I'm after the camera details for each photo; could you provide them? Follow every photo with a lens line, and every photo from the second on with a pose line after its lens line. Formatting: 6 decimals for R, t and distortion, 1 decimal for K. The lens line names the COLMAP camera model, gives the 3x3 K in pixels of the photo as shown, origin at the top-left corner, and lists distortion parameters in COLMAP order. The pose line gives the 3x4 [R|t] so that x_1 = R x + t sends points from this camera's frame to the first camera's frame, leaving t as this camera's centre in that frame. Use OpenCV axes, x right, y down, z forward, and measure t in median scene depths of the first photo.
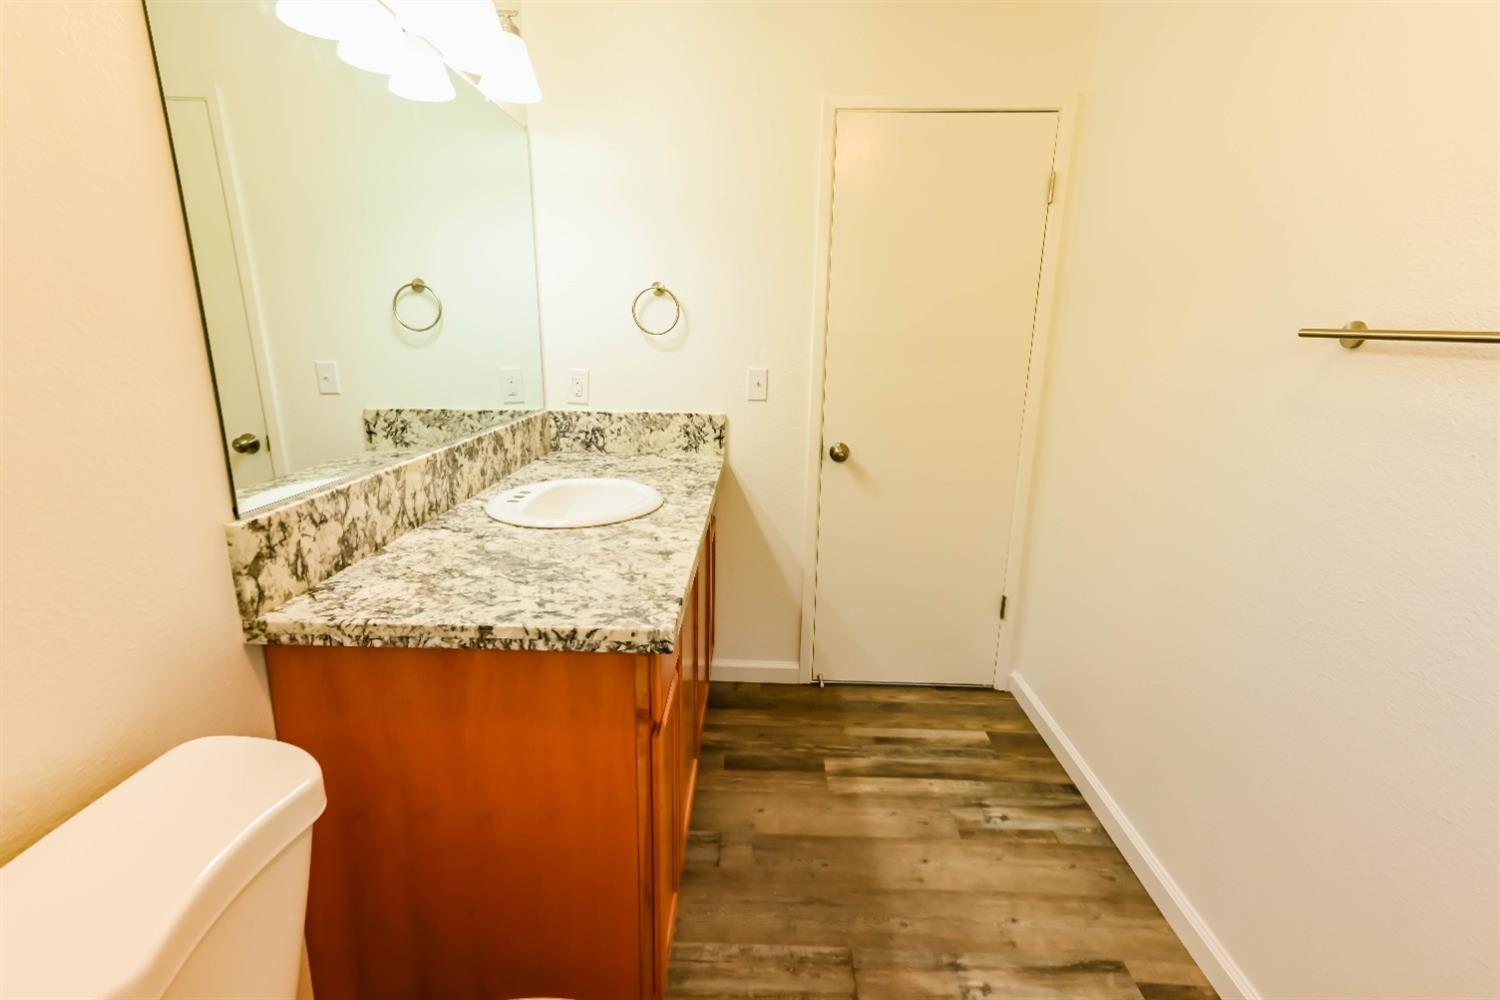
lens RADIAL K [[722.0, 0, 750.0], [0, 722.0, 500.0], [0, 0, 1]] dist [-0.001675, -0.000424]
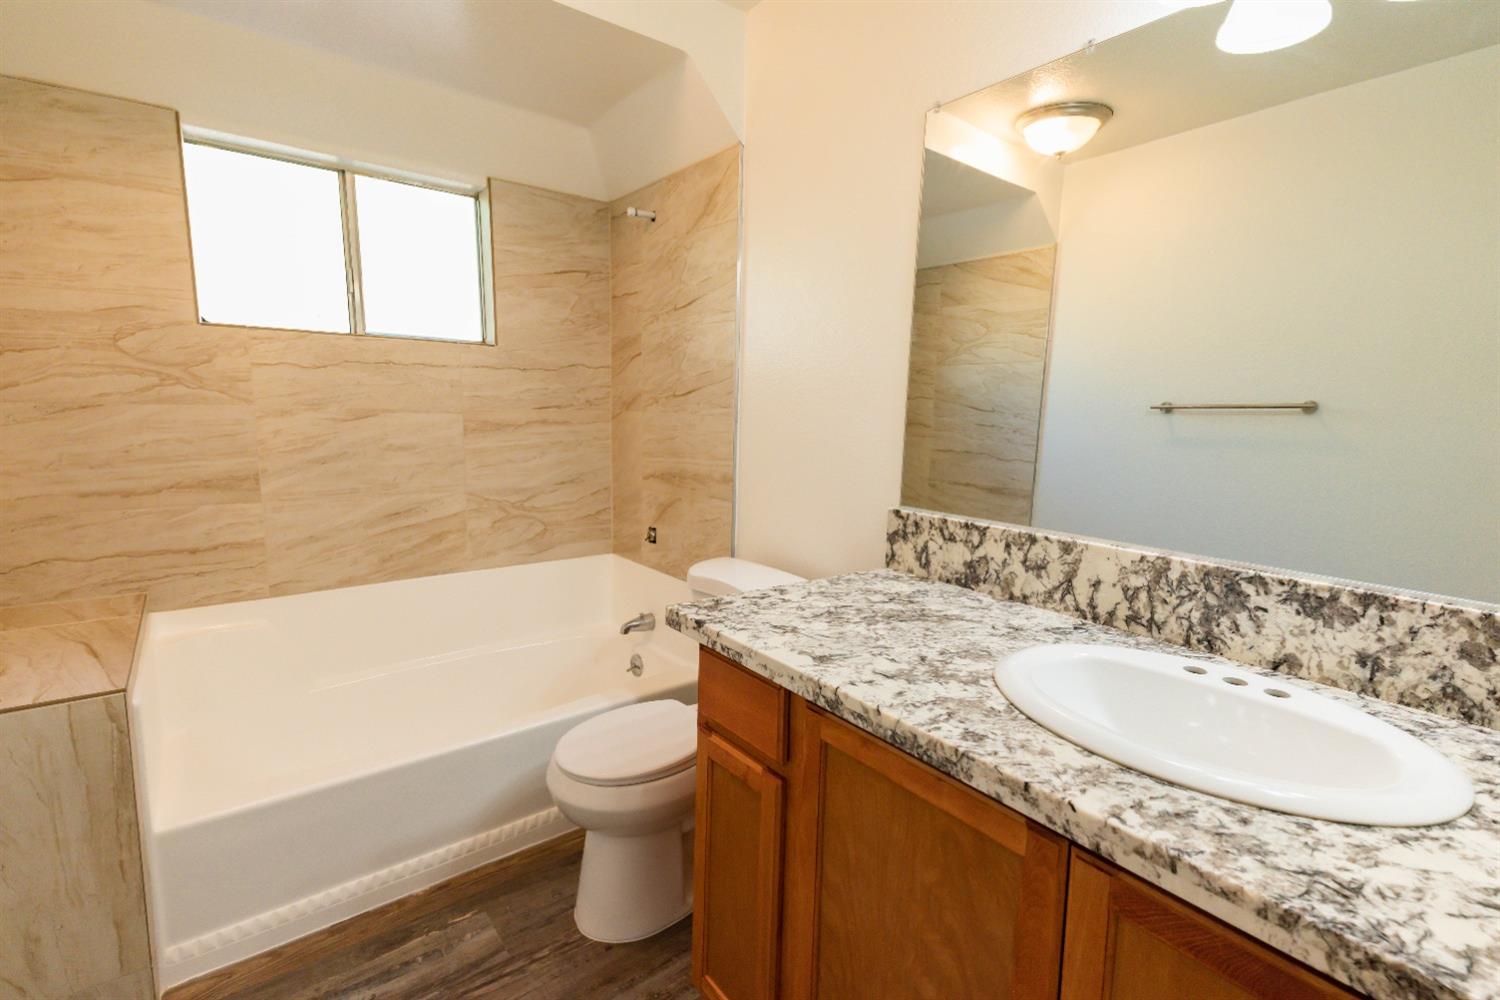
lens RADIAL K [[727.1, 0, 750.0], [0, 727.1, 500.0], [0, 0, 1]] dist [0.085410, -0.023188]
pose [[-0.792291, 0.045462, -0.608447, 0.454168], [-0.176008, 0.937798, 0.299260, -0.337275], [0.584206, 0.344193, -0.735007, 1.586358]]
